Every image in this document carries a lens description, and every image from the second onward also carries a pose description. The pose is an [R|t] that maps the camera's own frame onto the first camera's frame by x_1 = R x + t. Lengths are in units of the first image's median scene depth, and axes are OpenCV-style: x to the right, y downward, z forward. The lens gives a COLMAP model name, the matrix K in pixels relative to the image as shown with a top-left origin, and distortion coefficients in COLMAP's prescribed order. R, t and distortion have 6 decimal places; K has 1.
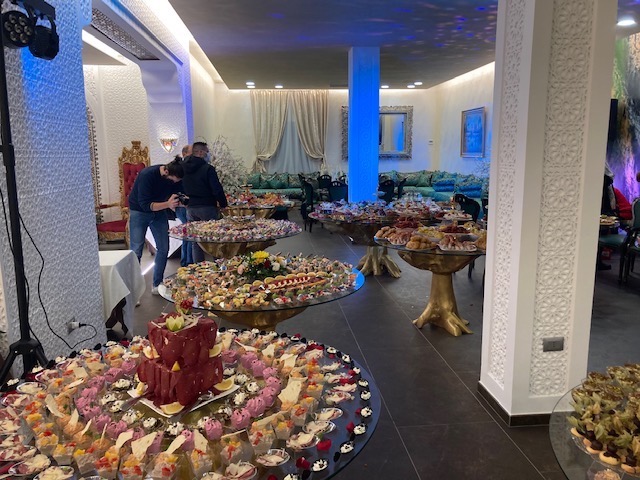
lens RADIAL K [[526.7, 0, 314.6], [0, 526.7, 243.1], [0, 0, 1]] dist [0.043174, -0.048098]
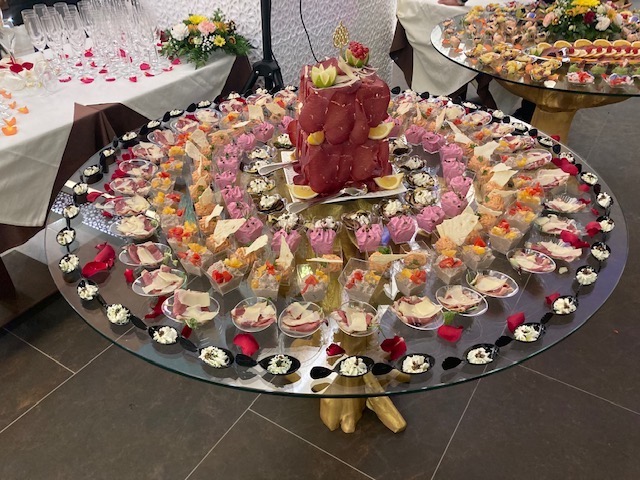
lens RADIAL K [[526.7, 0, 322.6], [0, 526.7, 246.0], [0, 0, 1]] dist [0.043174, -0.048098]
pose [[0.800561, 0.365915, -0.474561, 0.123498], [-0.114877, 0.870947, 0.477761, 0.018336], [0.588137, -0.327961, 0.739281, 0.404322]]
